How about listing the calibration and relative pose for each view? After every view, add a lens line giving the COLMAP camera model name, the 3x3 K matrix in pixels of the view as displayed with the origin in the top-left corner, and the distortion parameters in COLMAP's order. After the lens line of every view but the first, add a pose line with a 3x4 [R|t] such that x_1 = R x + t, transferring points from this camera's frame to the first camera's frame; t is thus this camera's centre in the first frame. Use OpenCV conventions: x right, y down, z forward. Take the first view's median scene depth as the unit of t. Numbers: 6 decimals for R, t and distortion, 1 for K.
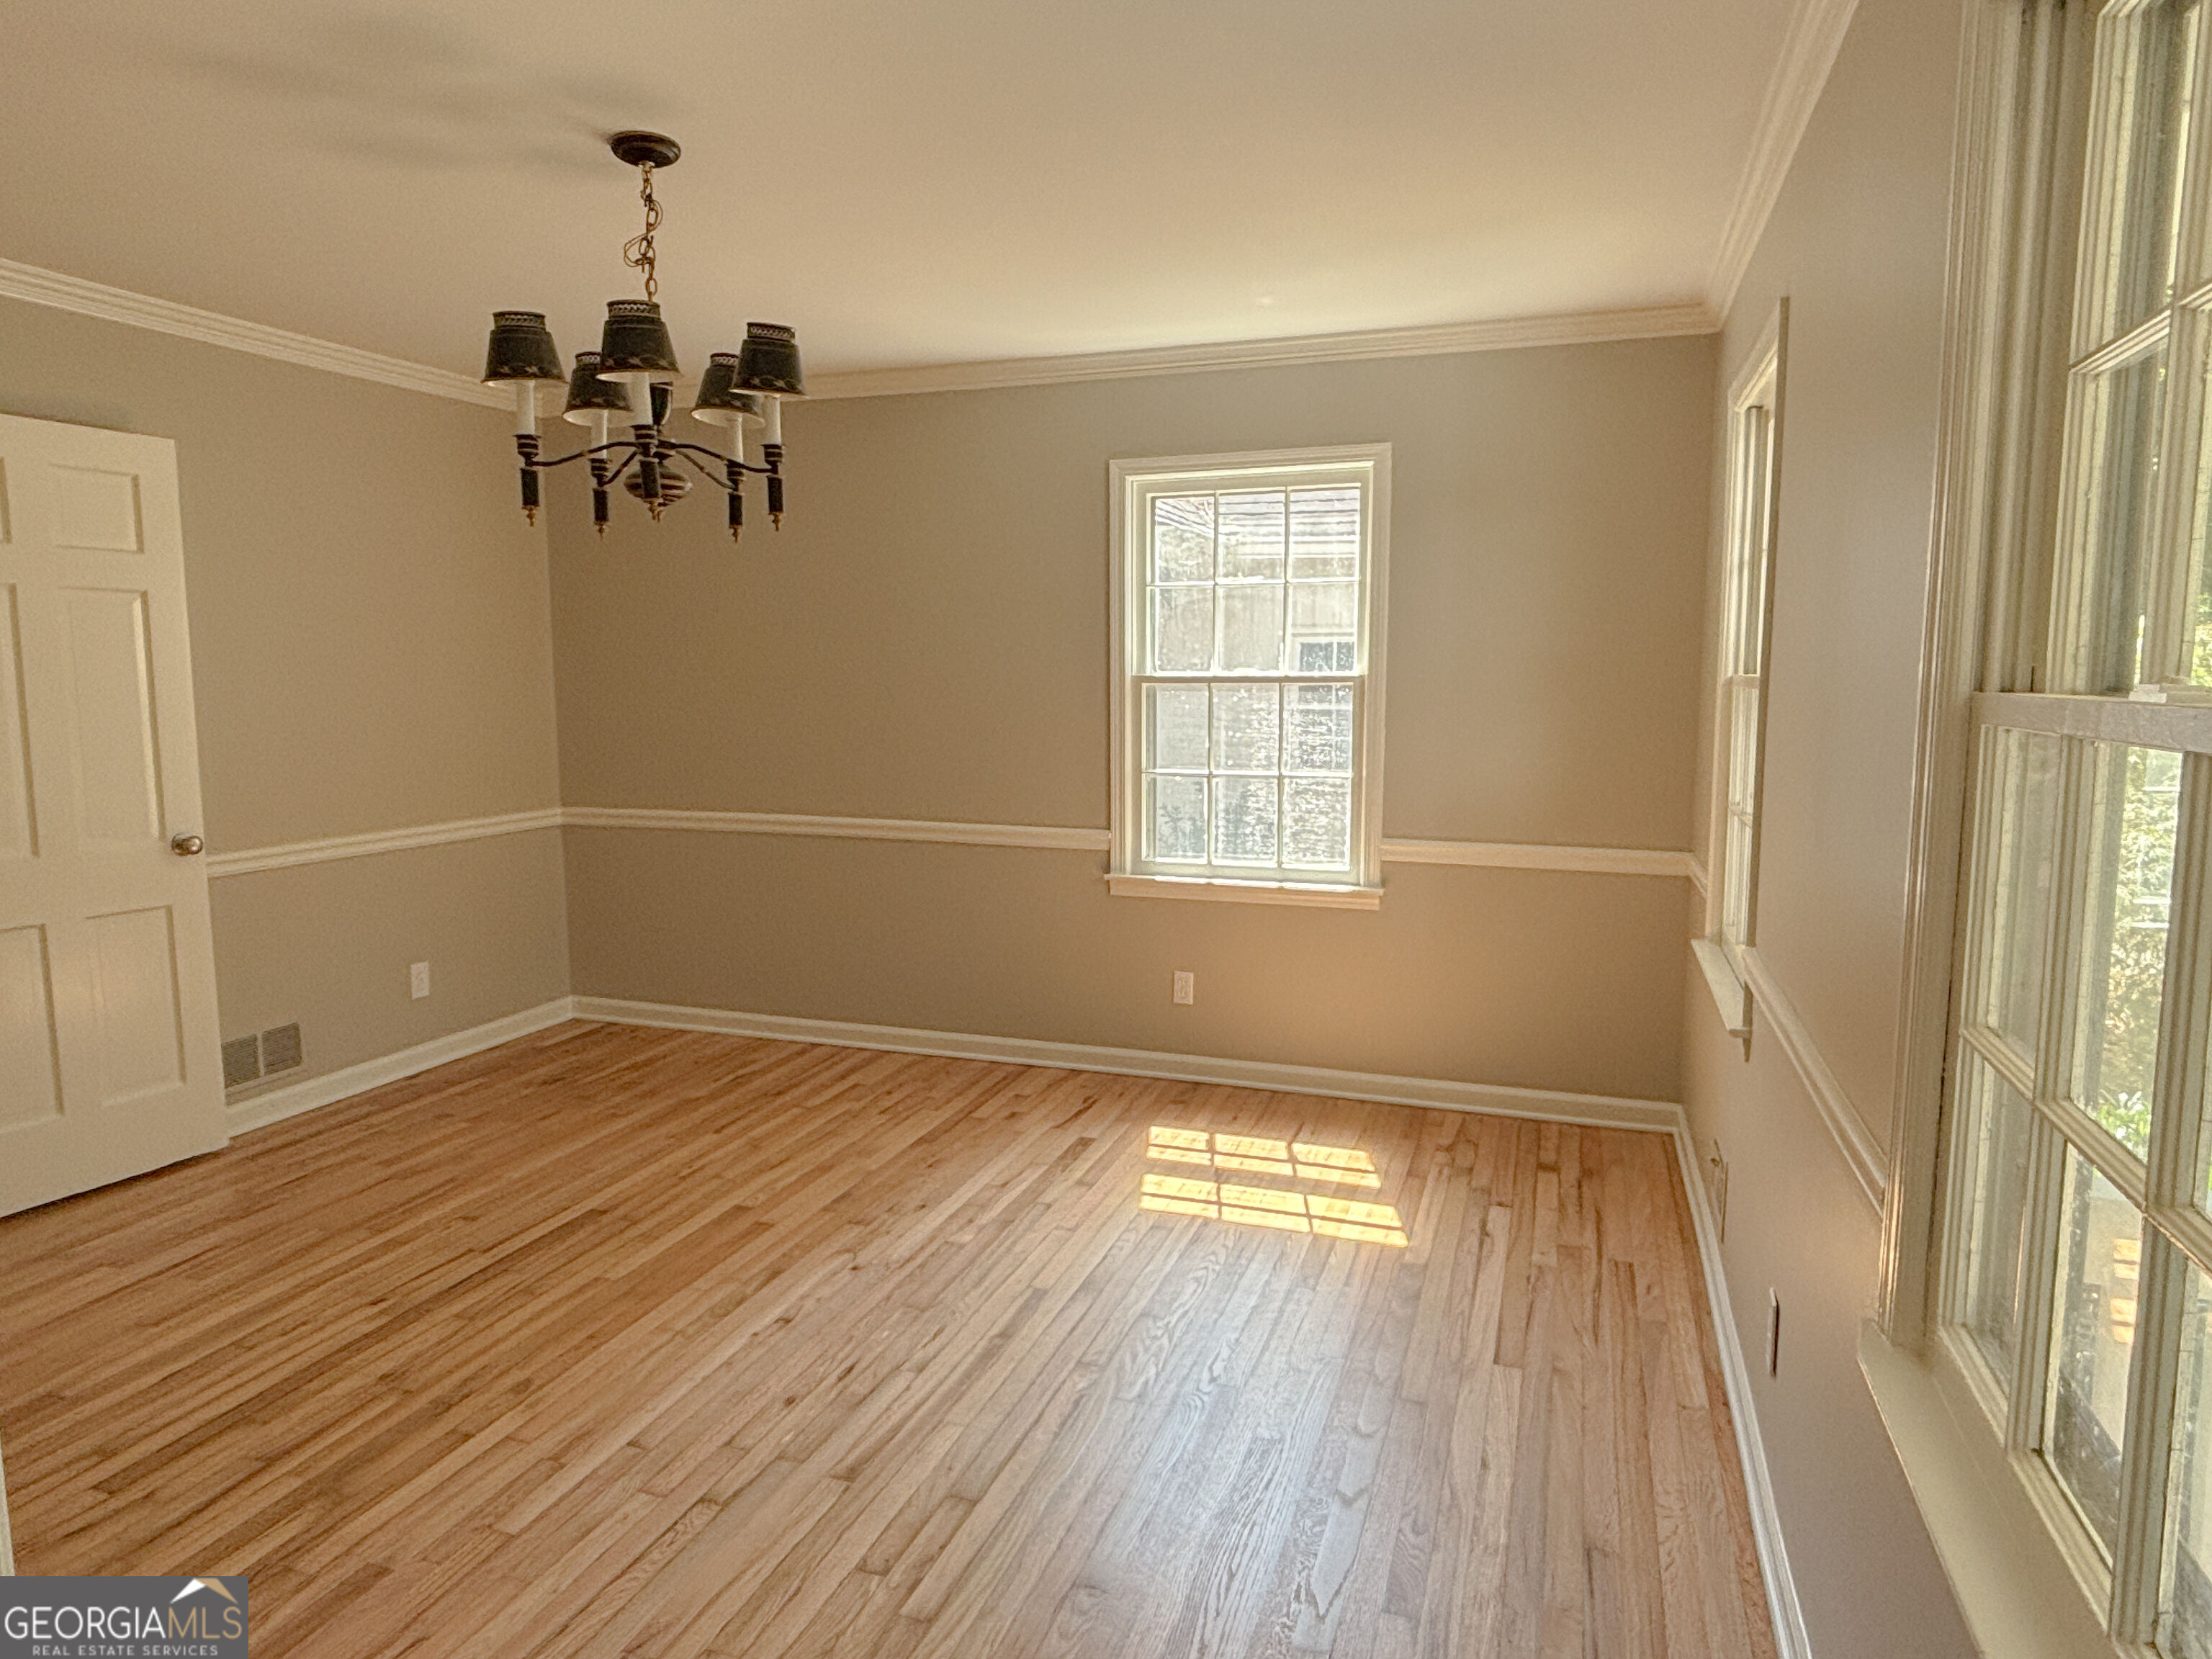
lens RADIAL K [[1350.4, 0, 1097.9], [0, 1350.4, 823.2], [0, 0, 1]] dist [0.003173, -0.016835]
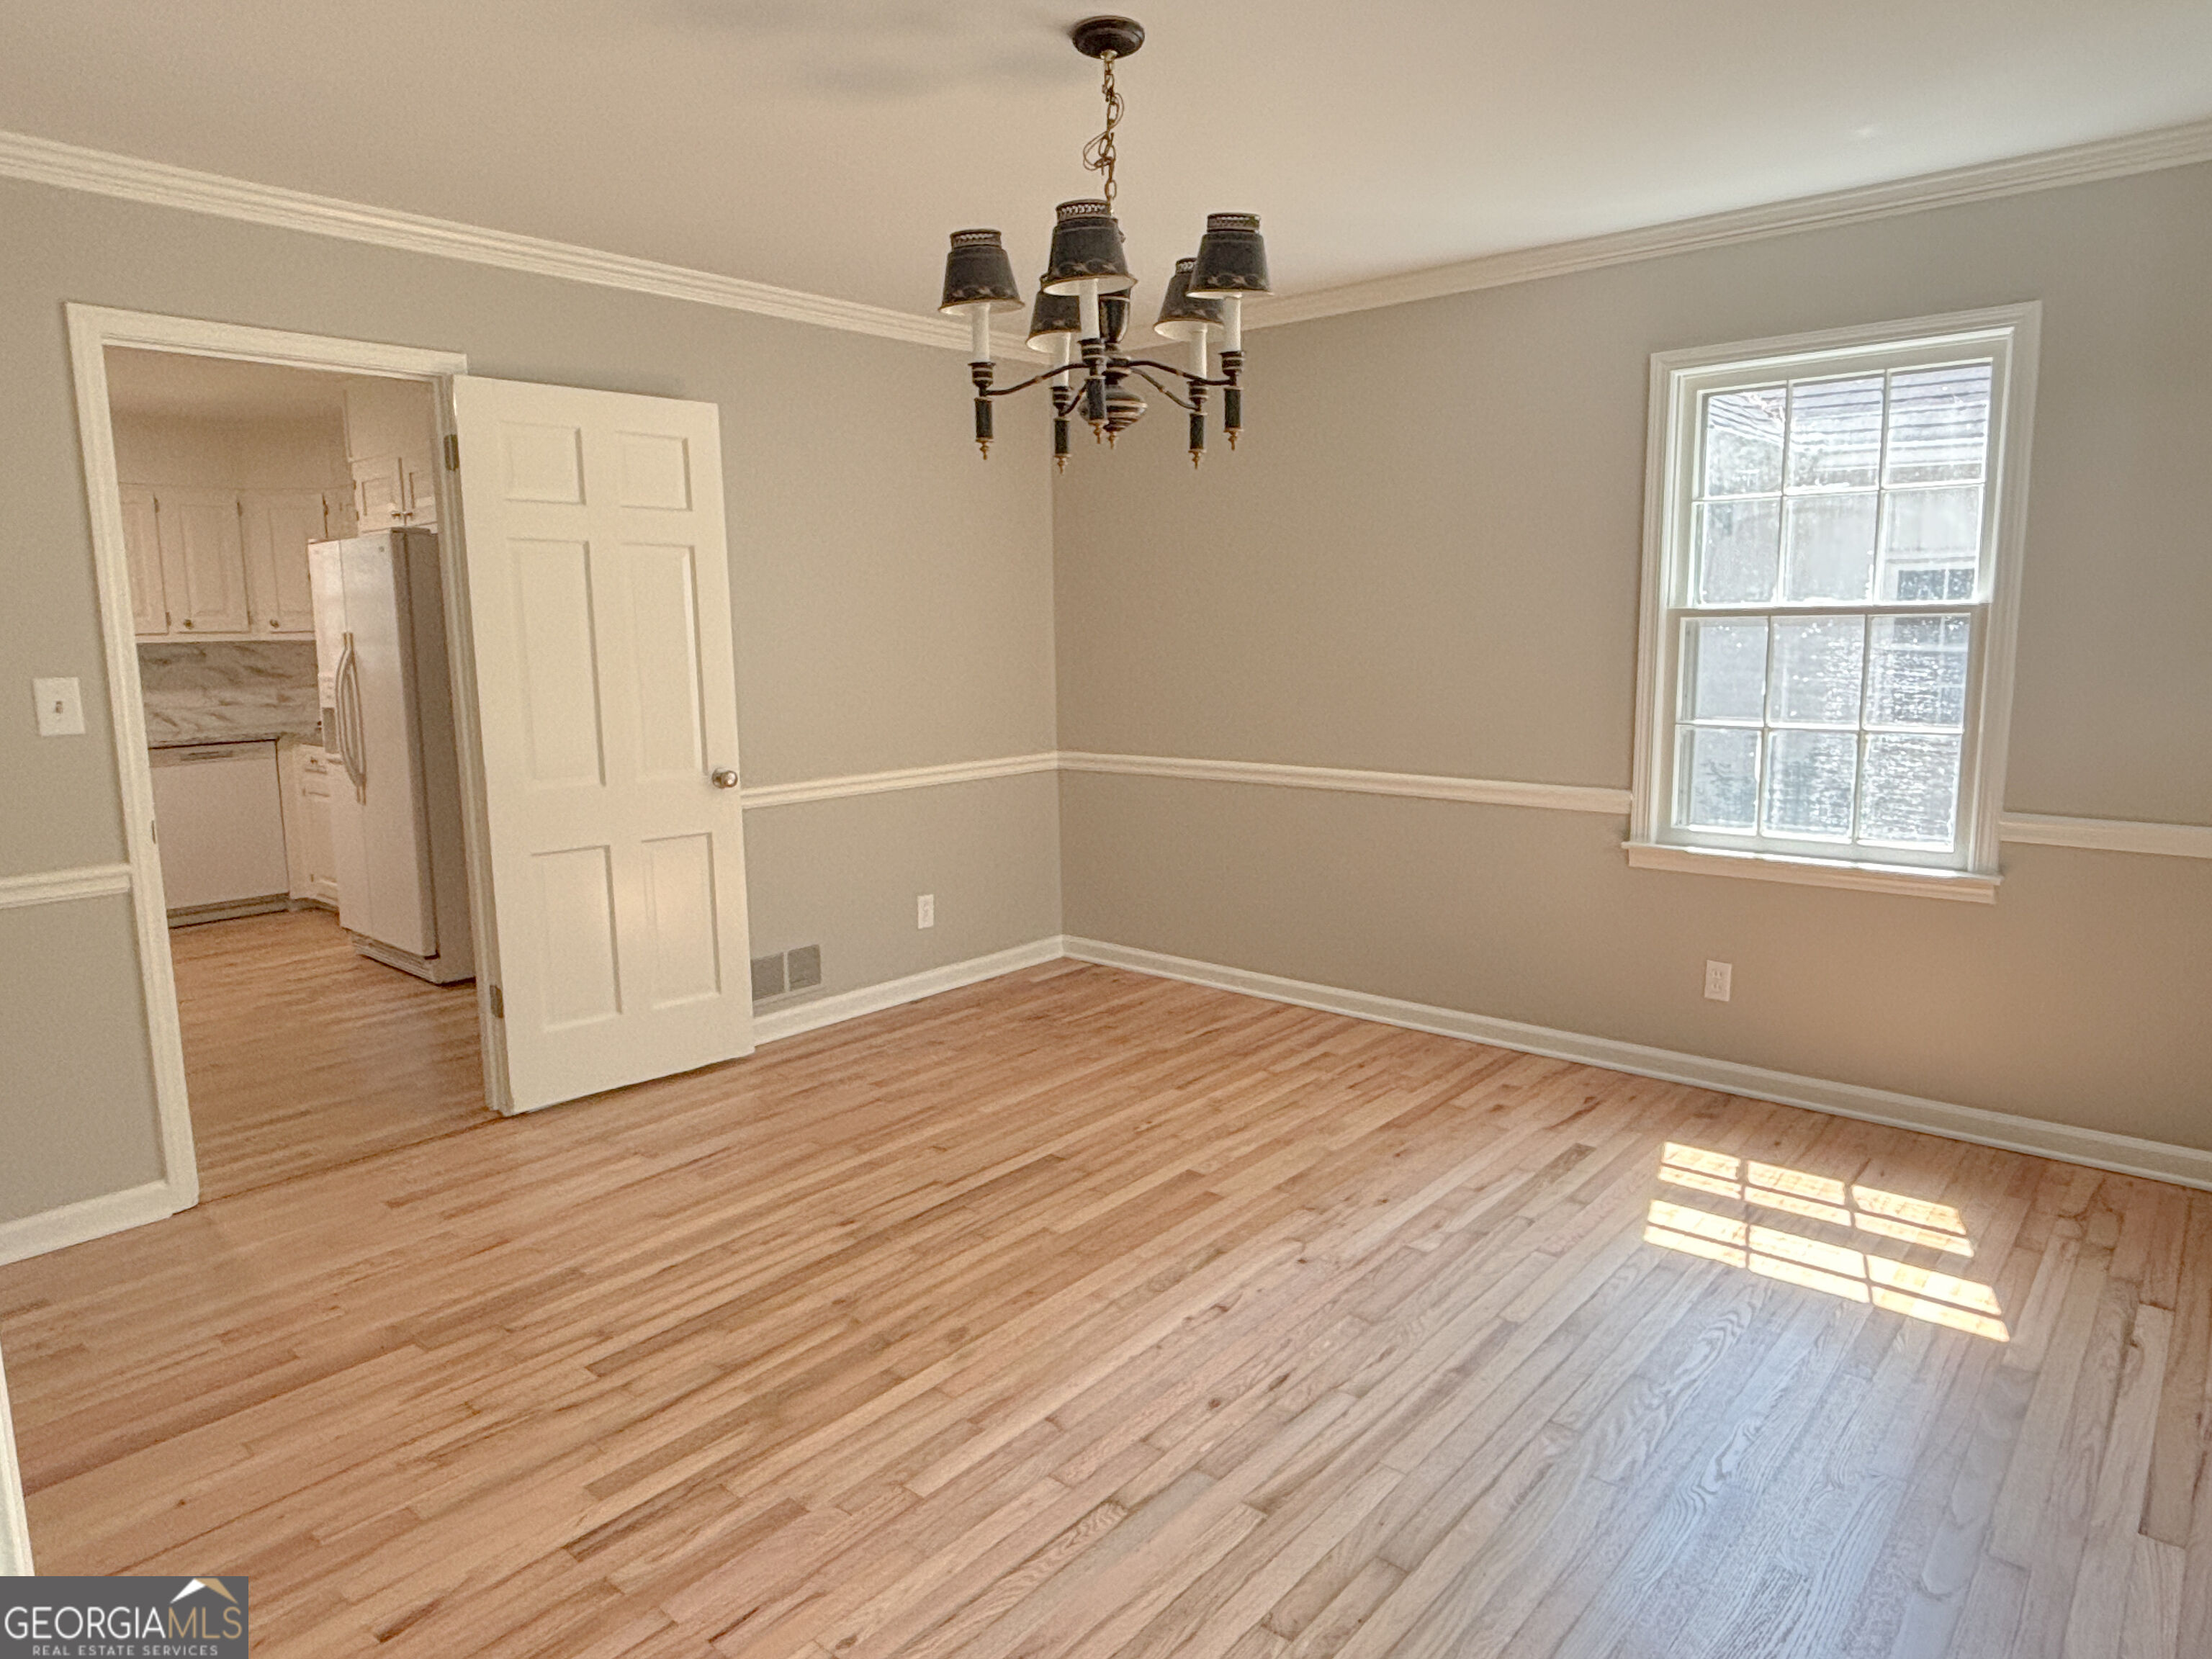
lens RADIAL K [[1350.4, 0, 1092.1], [0, 1350.4, 830.7], [0, 0, 1]] dist [0.003173, -0.016835]
pose [[0.926774, 0.042912, -0.373160, 0.018197], [-0.025854, 0.998384, 0.050600, -0.005859], [0.374728, -0.037247, 0.926386, 0.109806]]
